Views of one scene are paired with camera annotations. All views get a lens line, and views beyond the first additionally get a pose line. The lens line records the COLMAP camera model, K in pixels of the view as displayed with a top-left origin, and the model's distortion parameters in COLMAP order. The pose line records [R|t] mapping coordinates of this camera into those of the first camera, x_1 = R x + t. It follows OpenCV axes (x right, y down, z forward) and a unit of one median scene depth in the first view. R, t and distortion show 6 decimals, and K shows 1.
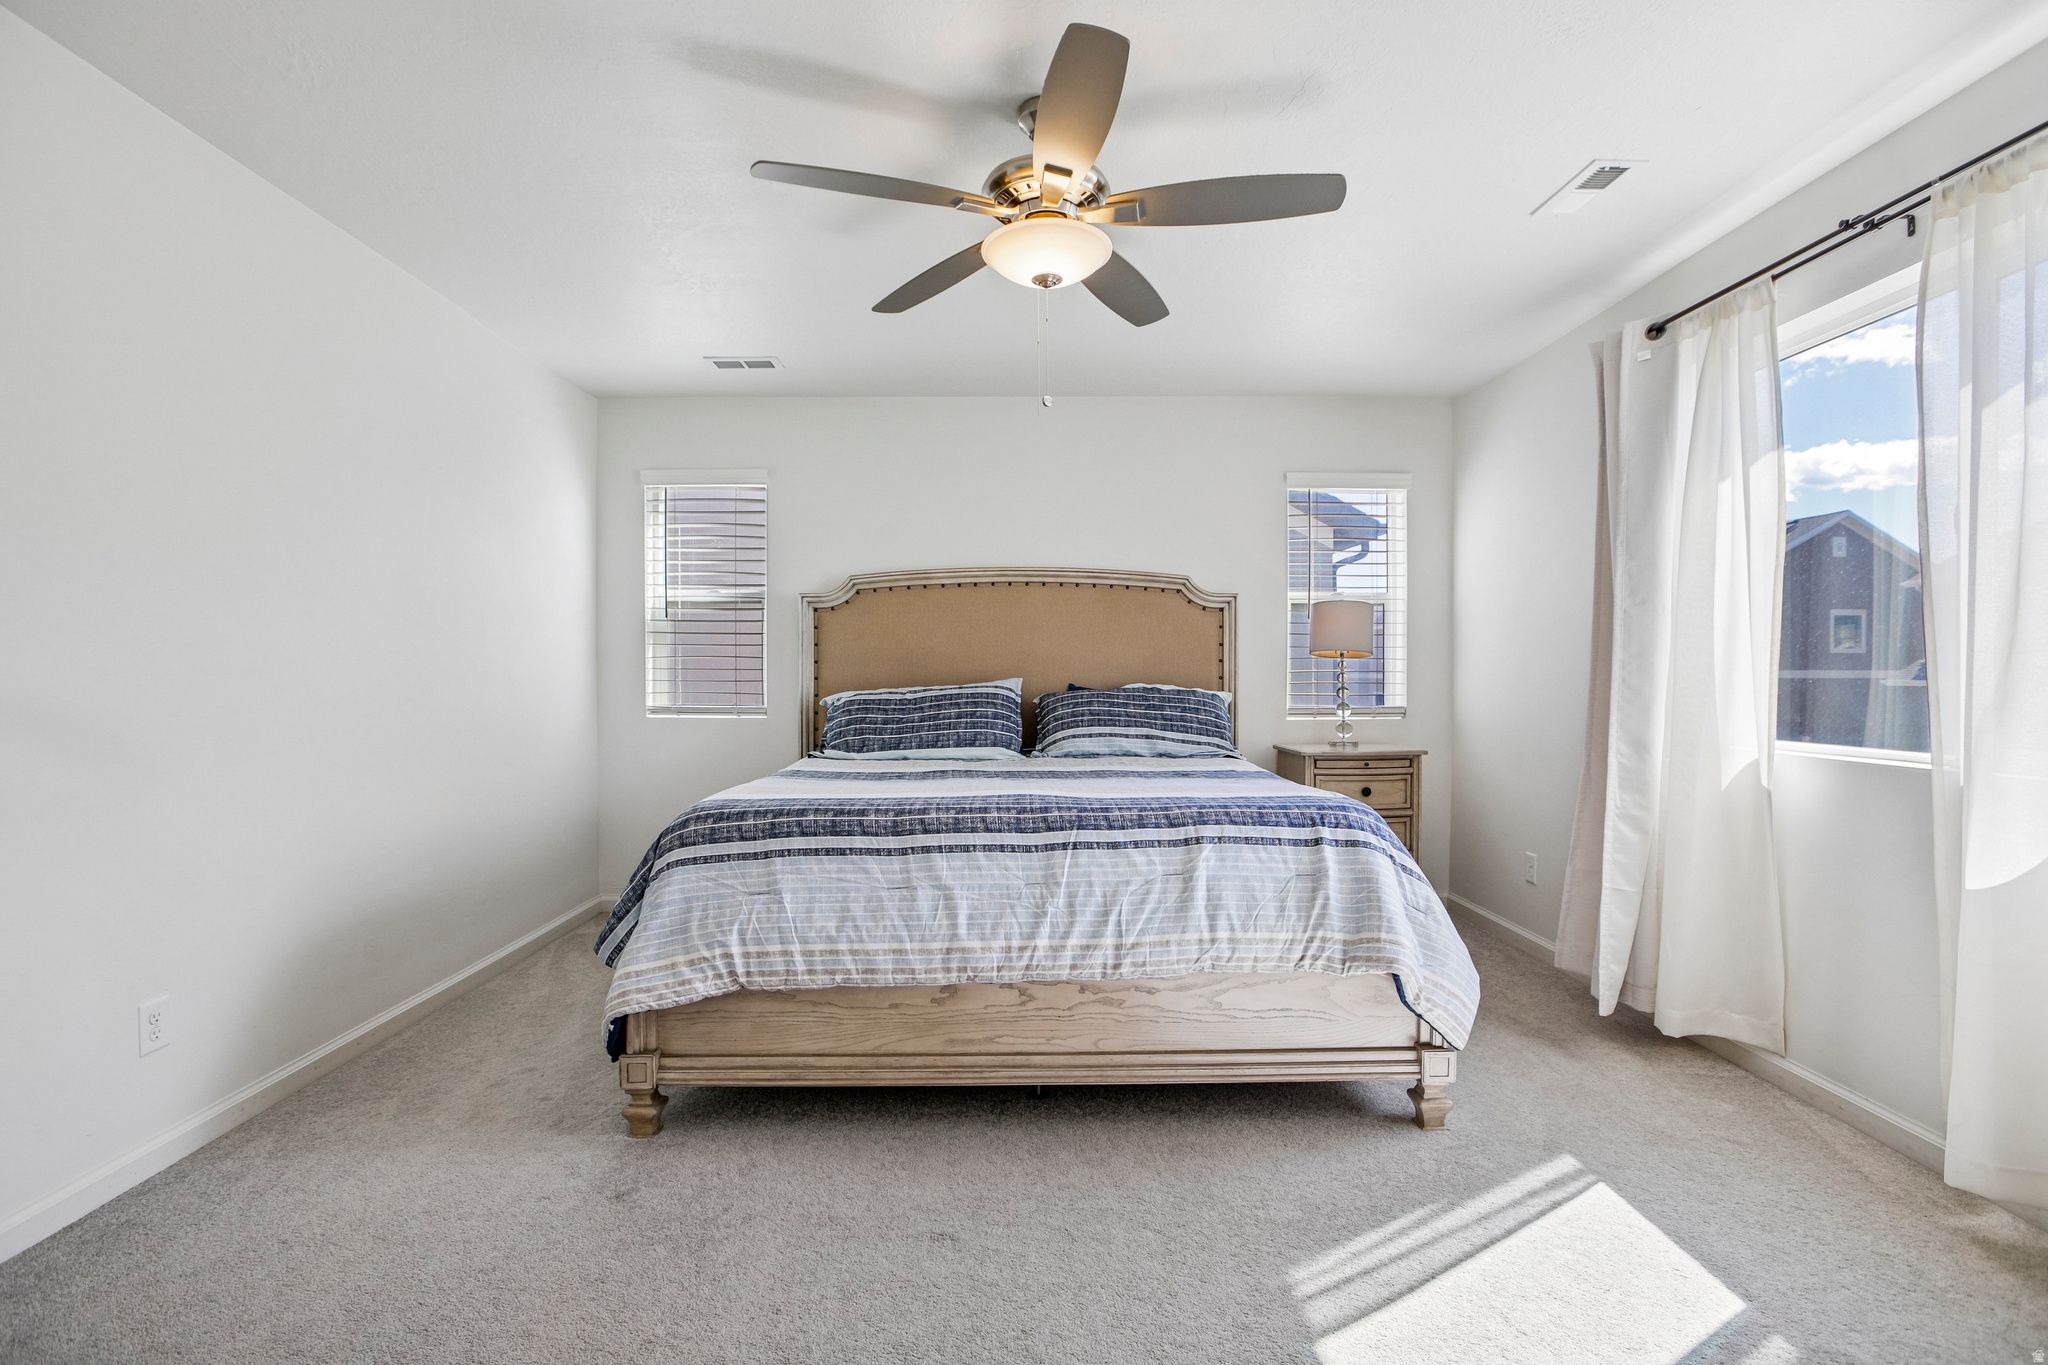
lens RADIAL K [[962.2, 0, 1026.6], [0, 962.2, 655.1], [0, 0, 1]] dist [-0.038281, 0.020724]
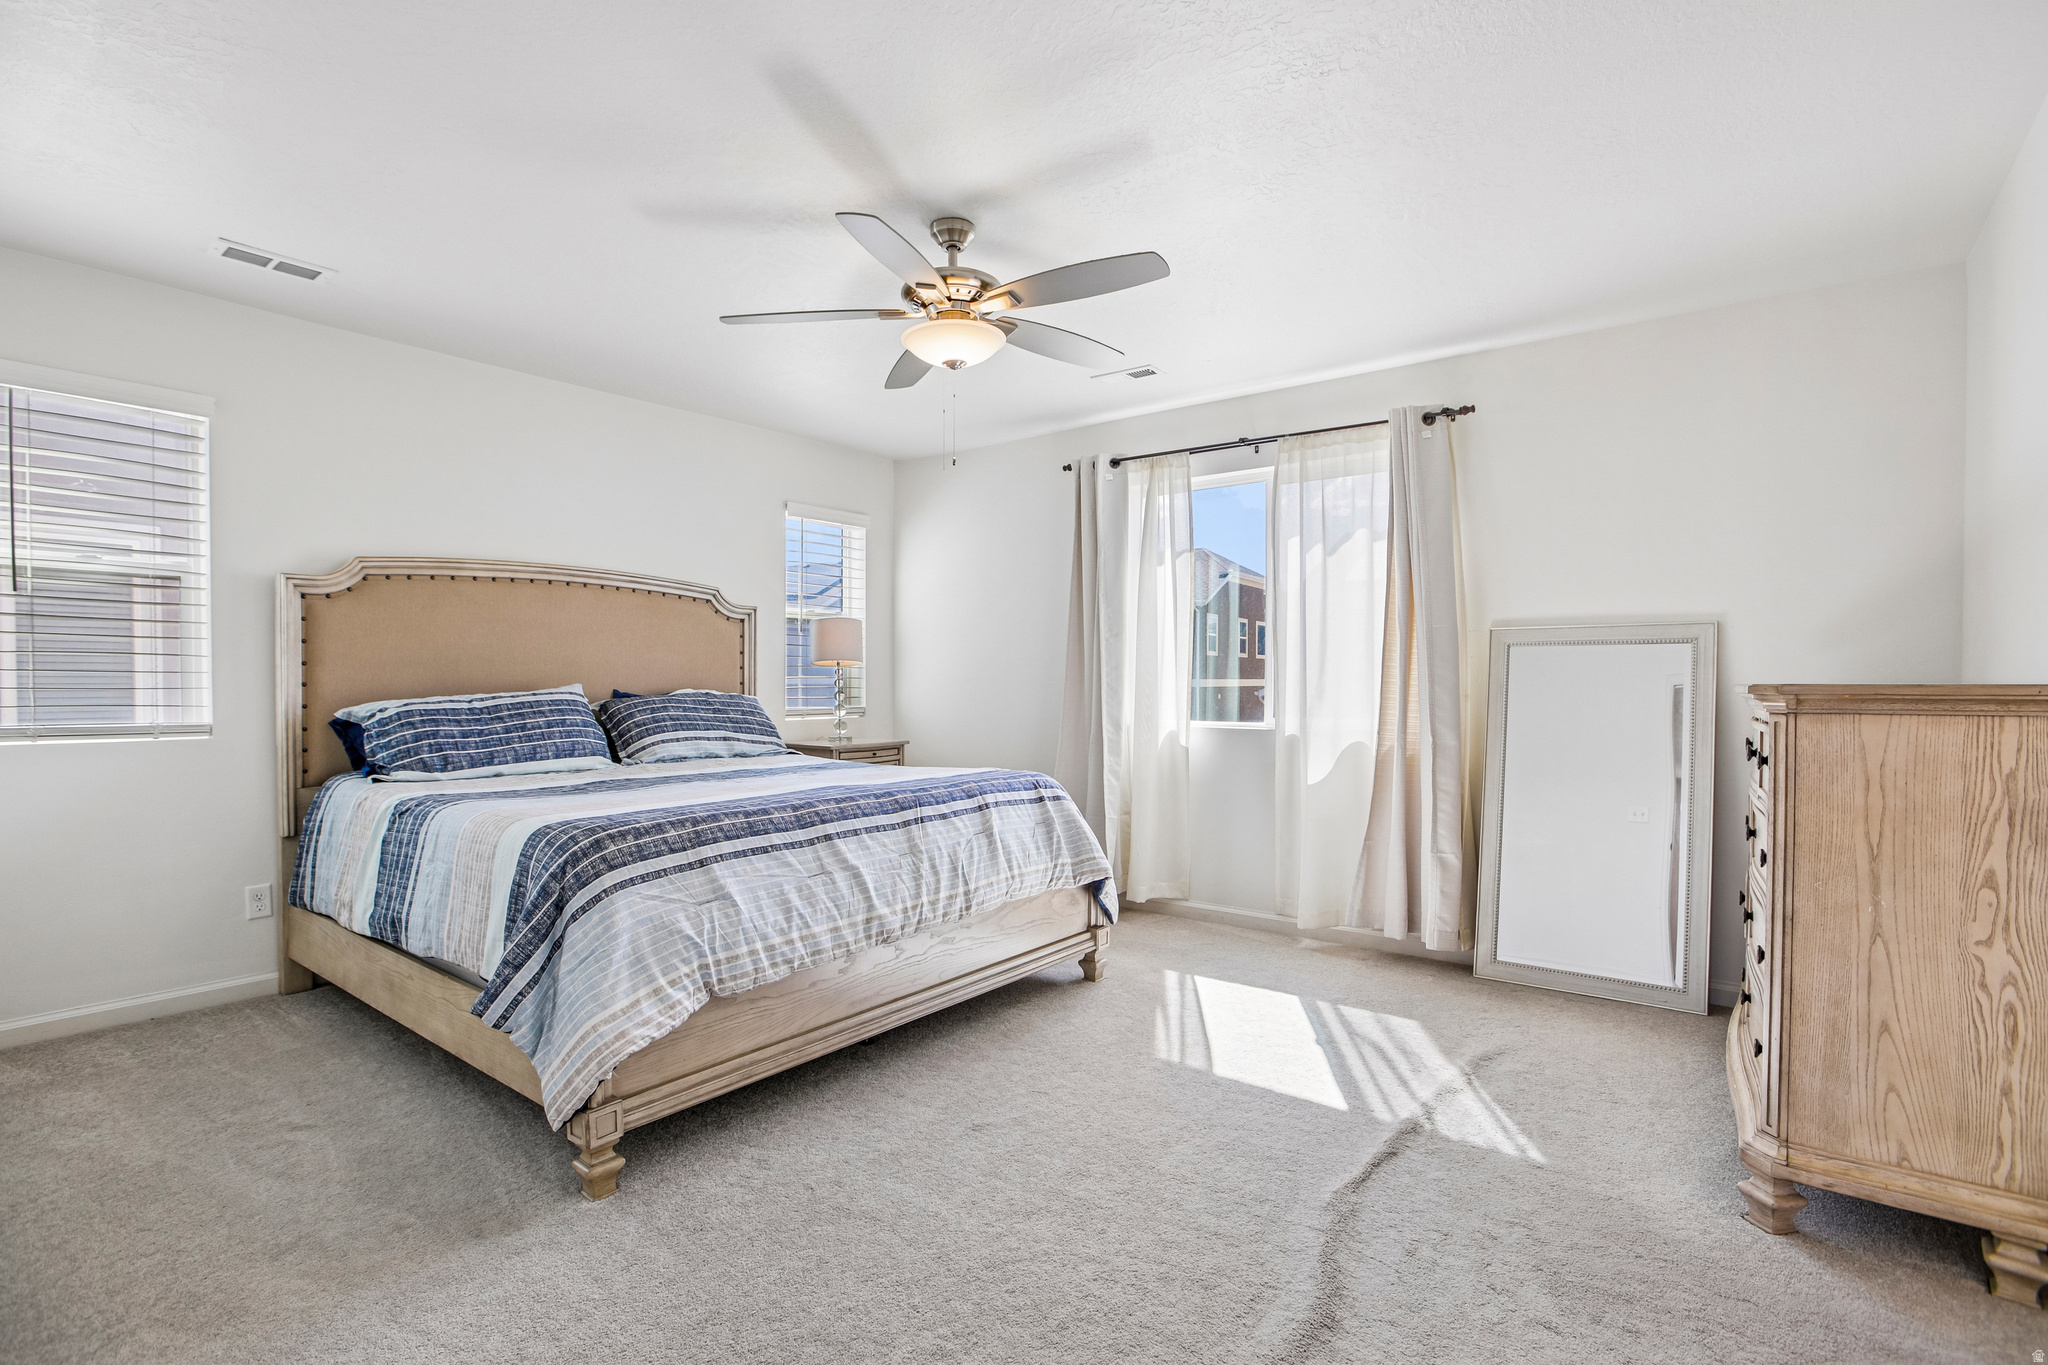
lens RADIAL K [[962.2, 0, 1026.6], [0, 962.2, 655.1], [0, 0, 1]] dist [-0.038281, 0.020724]
pose [[0.633299, 0.021637, 0.773605, -0.818636], [-0.016297, 0.999760, -0.014621, 0.004397], [-0.773736, -0.003348, 0.633500, 0.122582]]
